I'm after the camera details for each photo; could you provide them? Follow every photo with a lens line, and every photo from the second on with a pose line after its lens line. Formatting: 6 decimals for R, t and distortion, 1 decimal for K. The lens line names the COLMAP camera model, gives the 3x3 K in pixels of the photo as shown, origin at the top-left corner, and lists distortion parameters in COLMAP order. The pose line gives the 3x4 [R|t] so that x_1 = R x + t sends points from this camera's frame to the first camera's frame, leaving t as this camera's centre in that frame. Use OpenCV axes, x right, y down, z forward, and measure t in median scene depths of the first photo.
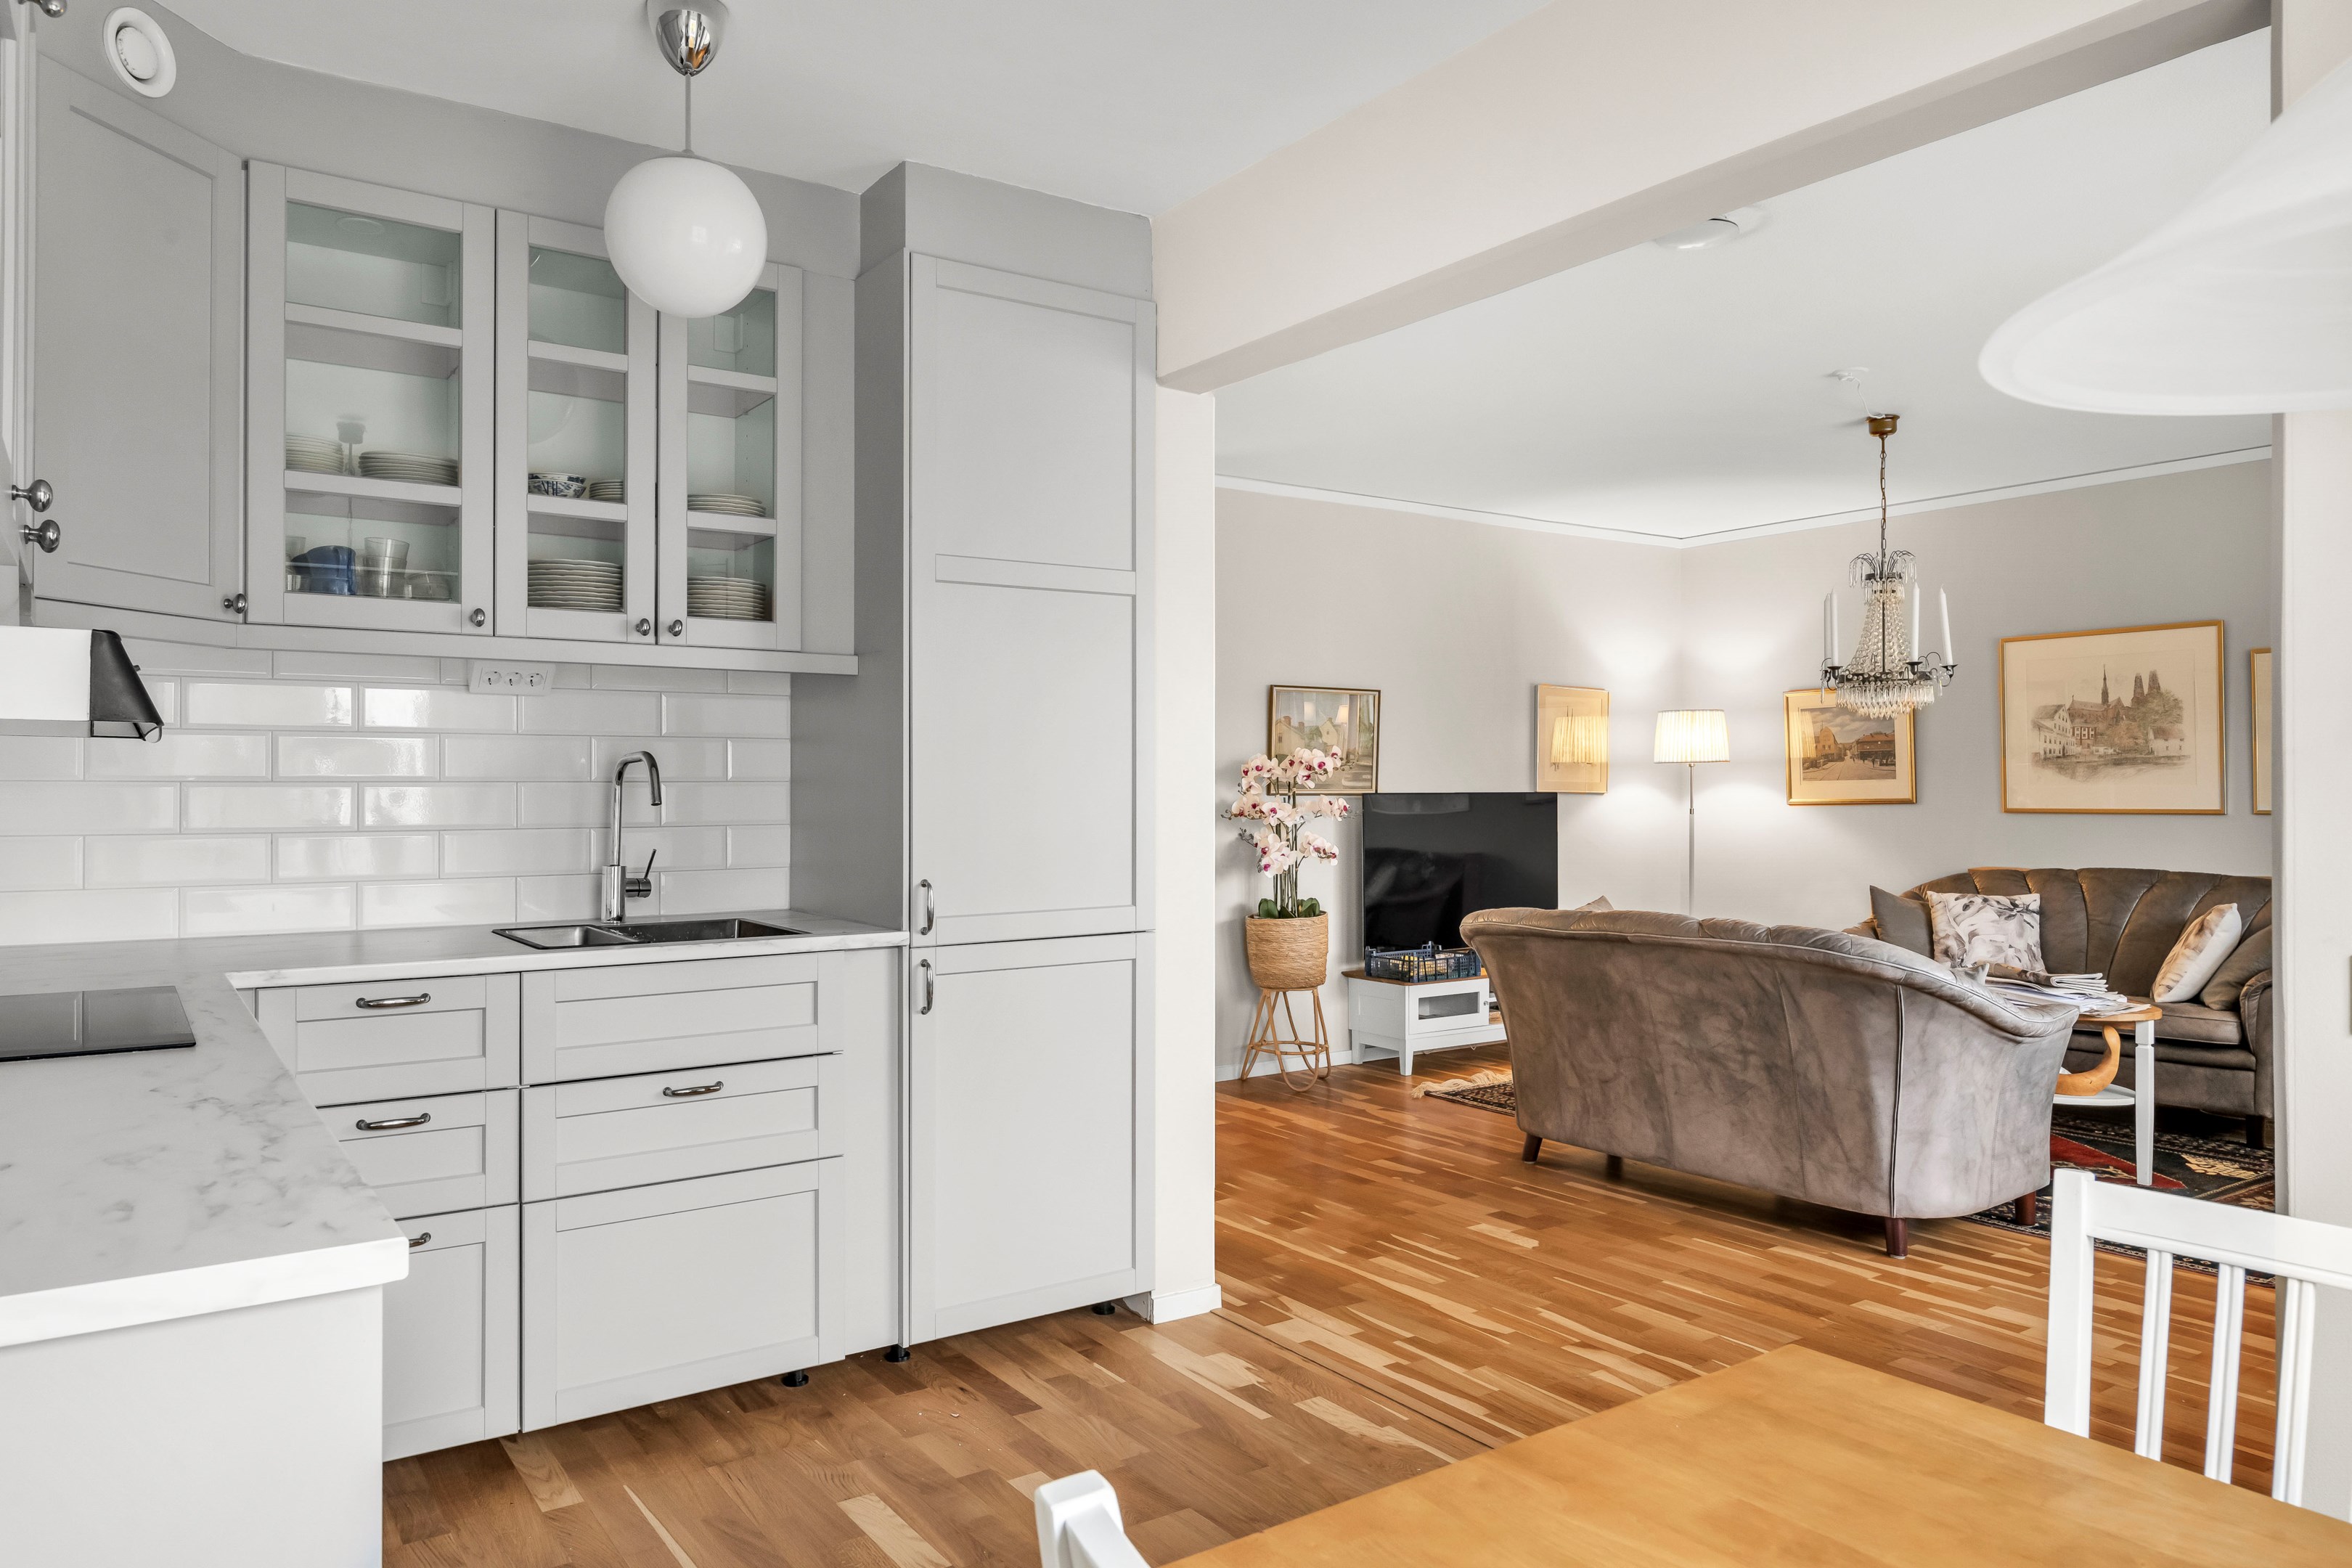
lens RADIAL K [[1570.3, 0, 1176.0], [0, 1570.3, 784.0], [0, 0, 1]] dist [-0.006755, -0.001608]
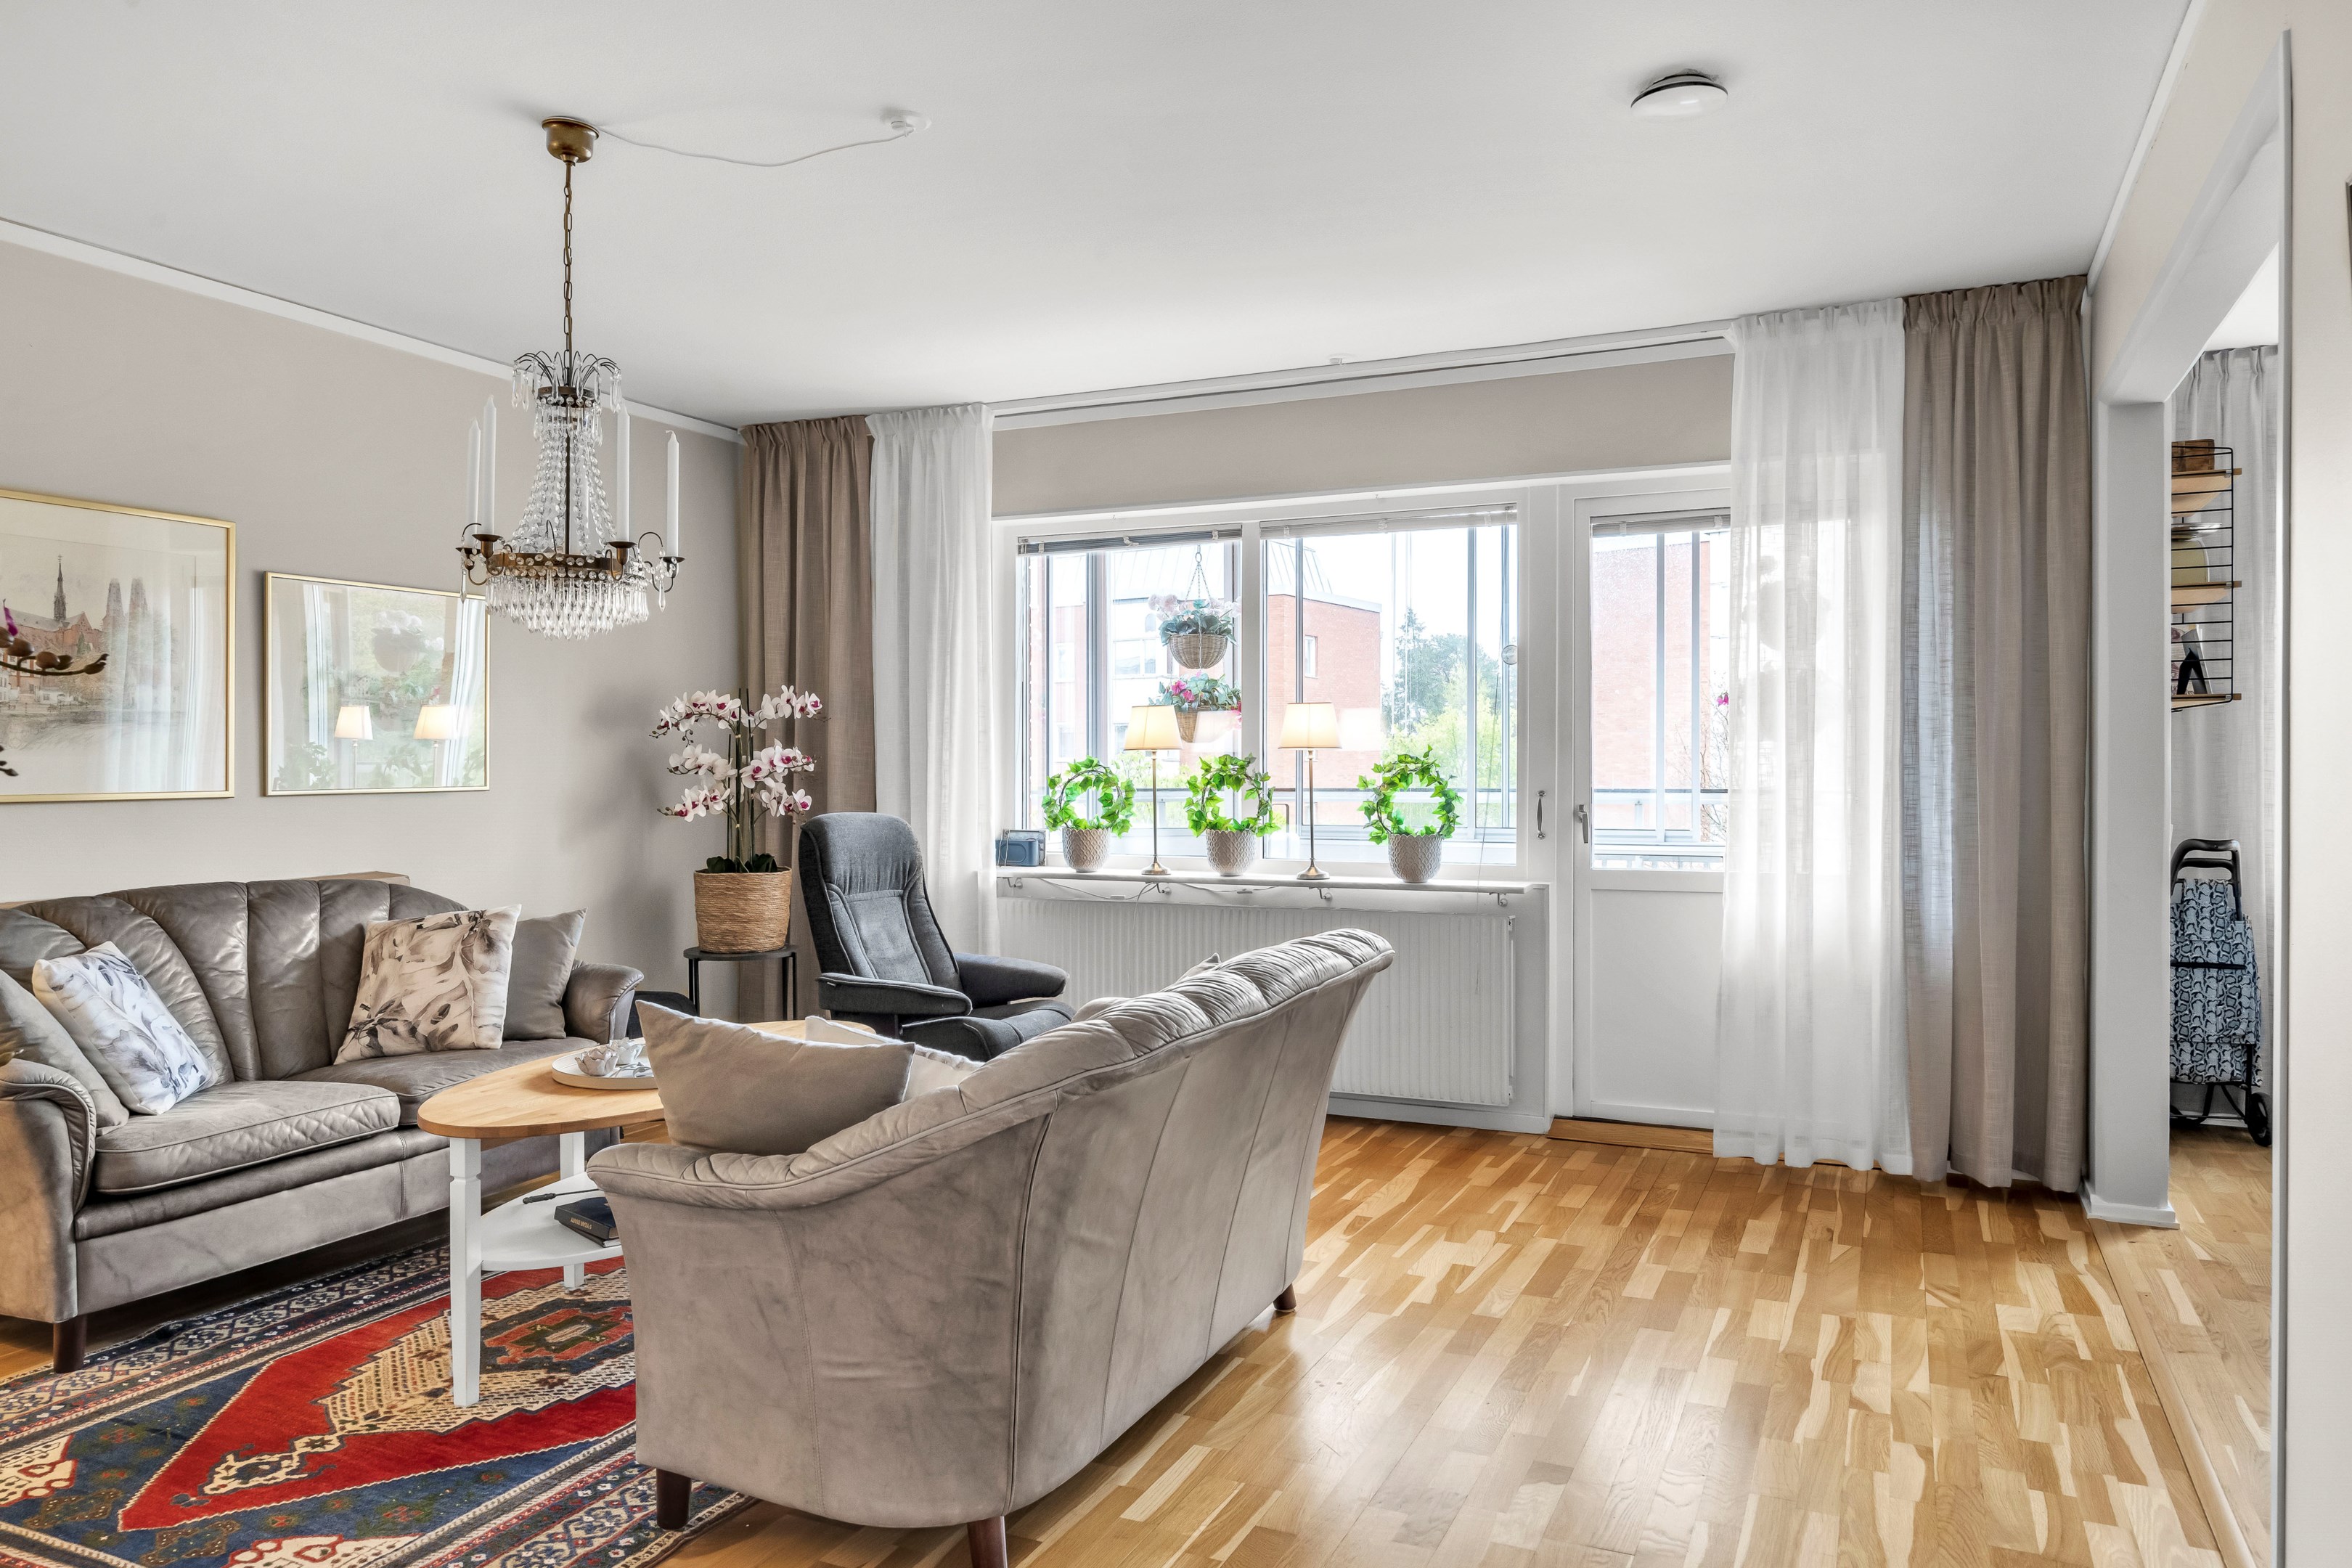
lens RADIAL K [[1570.3, 0, 1176.0], [0, 1570.3, 784.0], [0, 0, 1]] dist [-0.006755, -0.001608]
pose [[-0.506027, 0.000236, 0.862517, -0.153991], [0.000034, 1.000000, -0.000254, 0.012843], [-0.862517, -0.000099, -0.506027, 0.957373]]
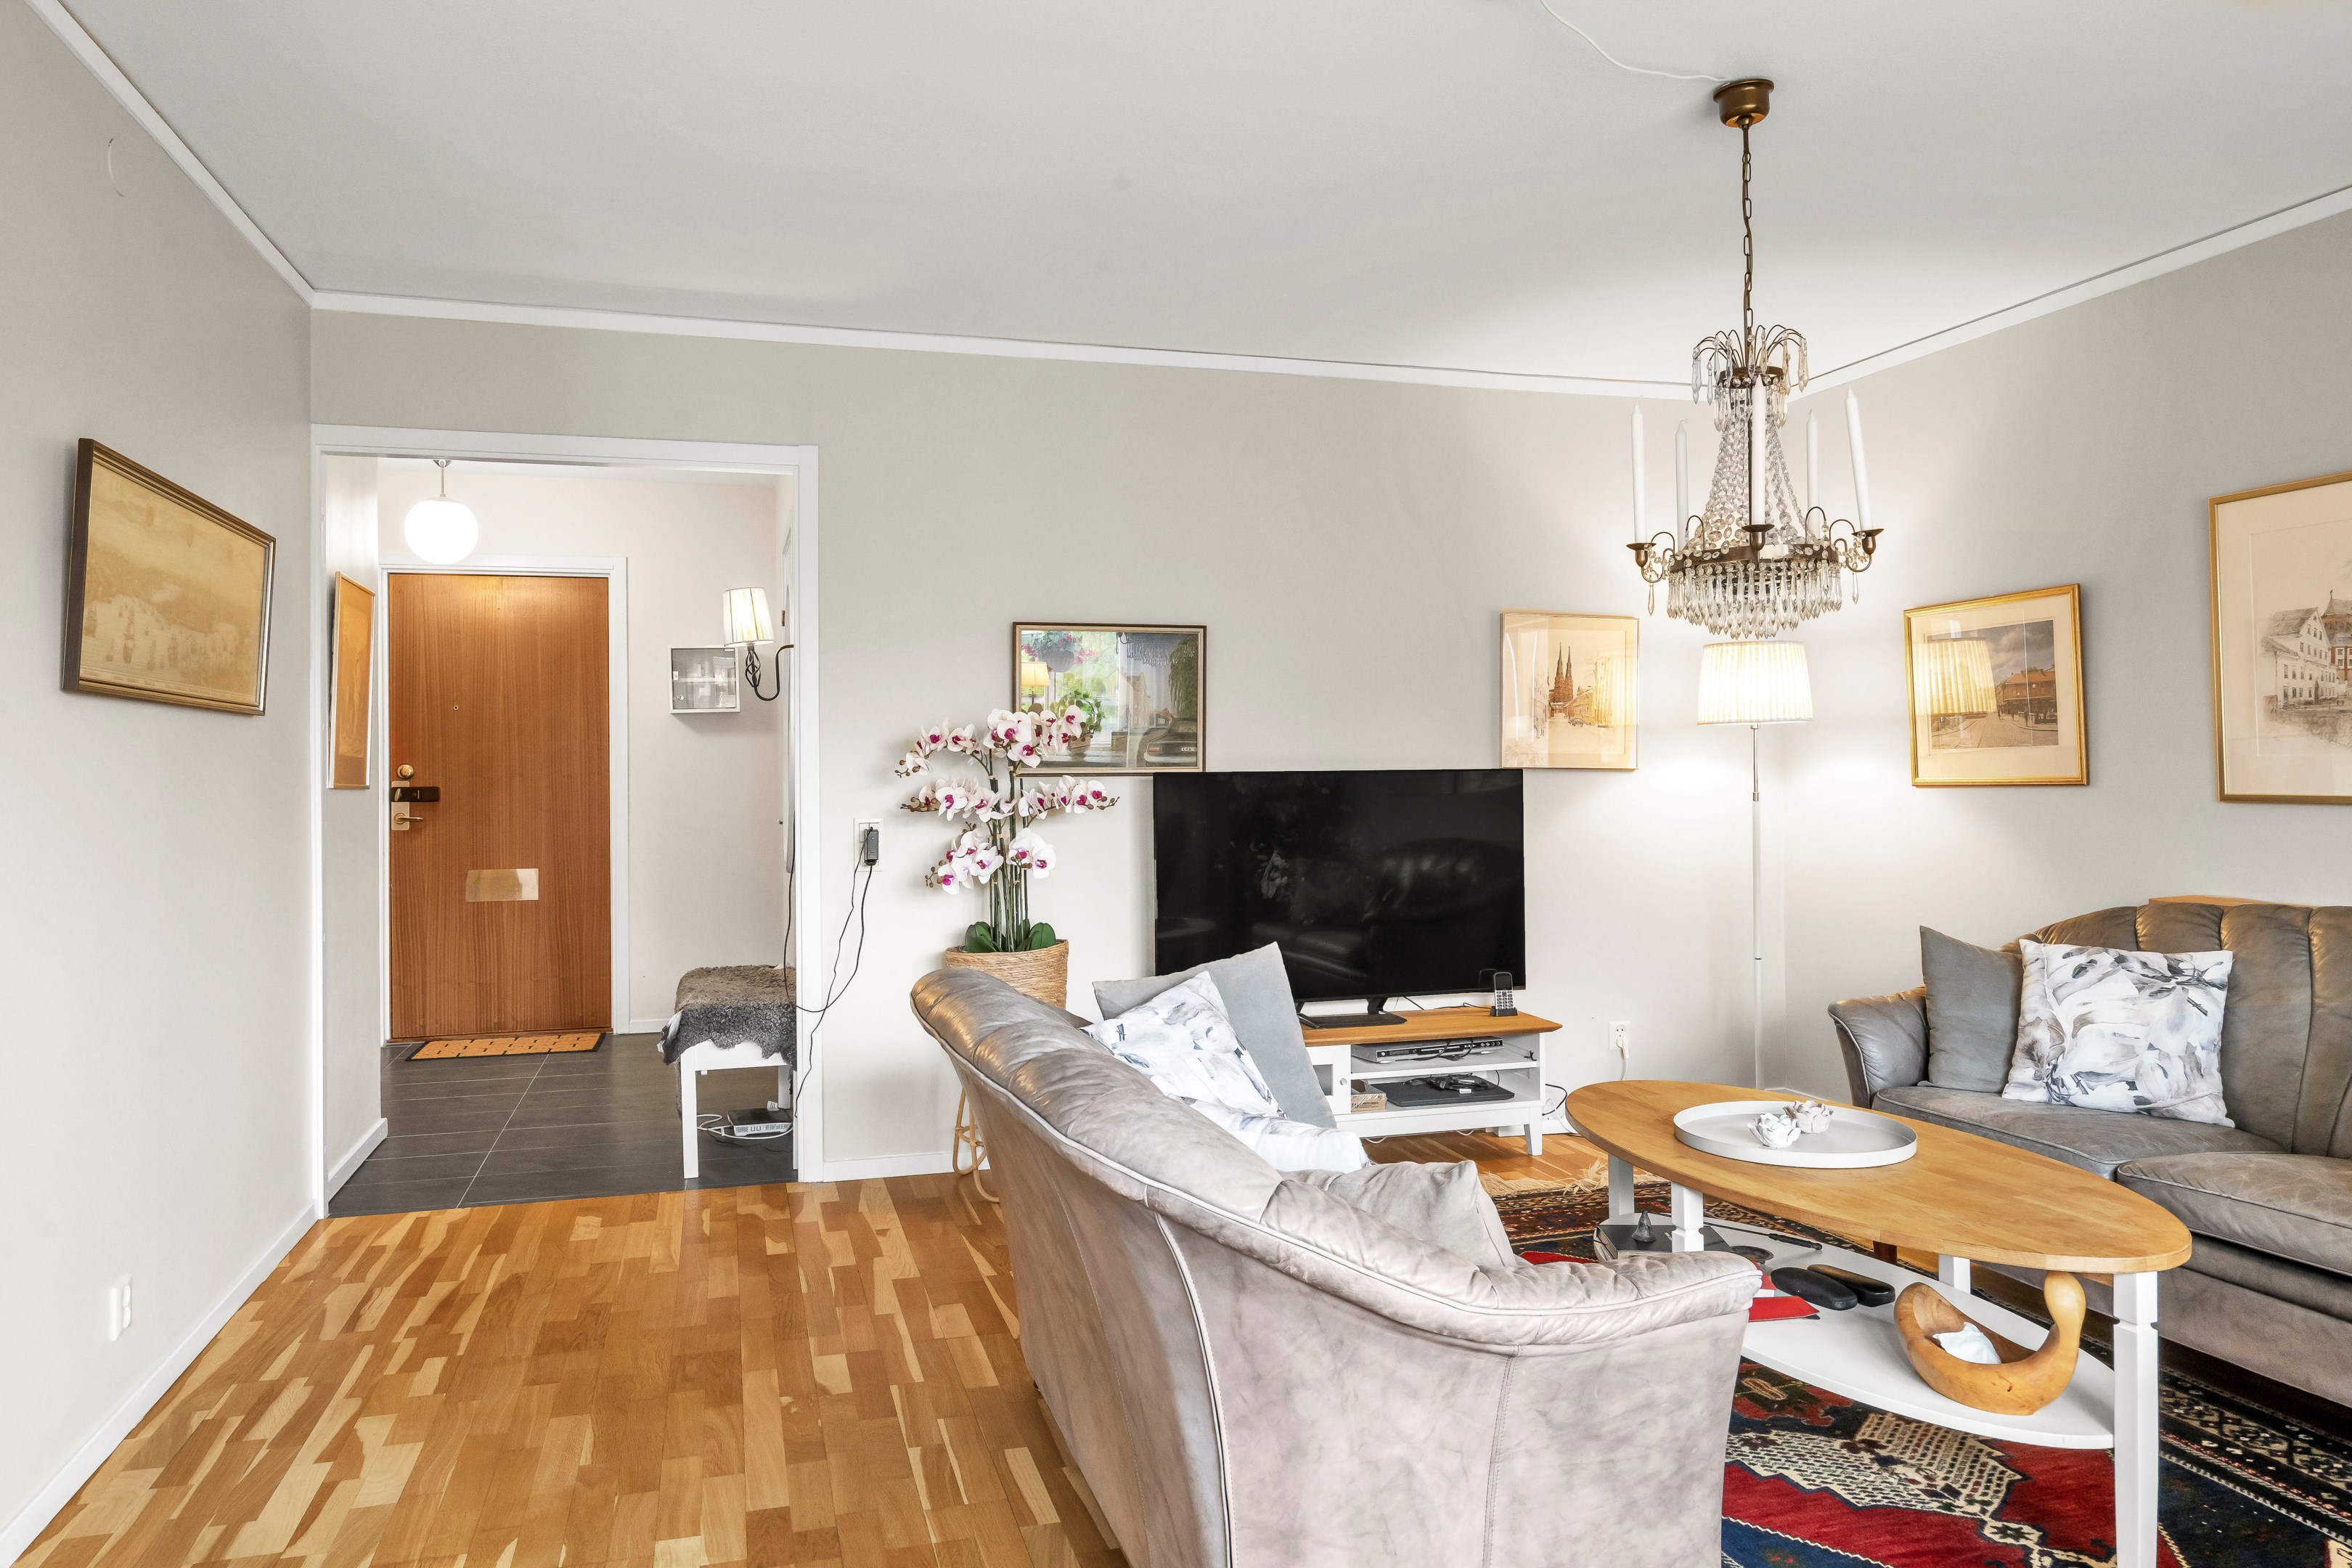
lens RADIAL K [[1581.3, 0, 1176.6], [0, 1581.3, 750.0], [0, 0, 1]] dist [-0.006140, -0.002658]
pose [[0.946764, -0.009072, -0.321801, 0.379498], [0.007393, 0.999952, -0.006438, 0.000211], [0.321844, 0.003716, 0.946785, 0.356880]]
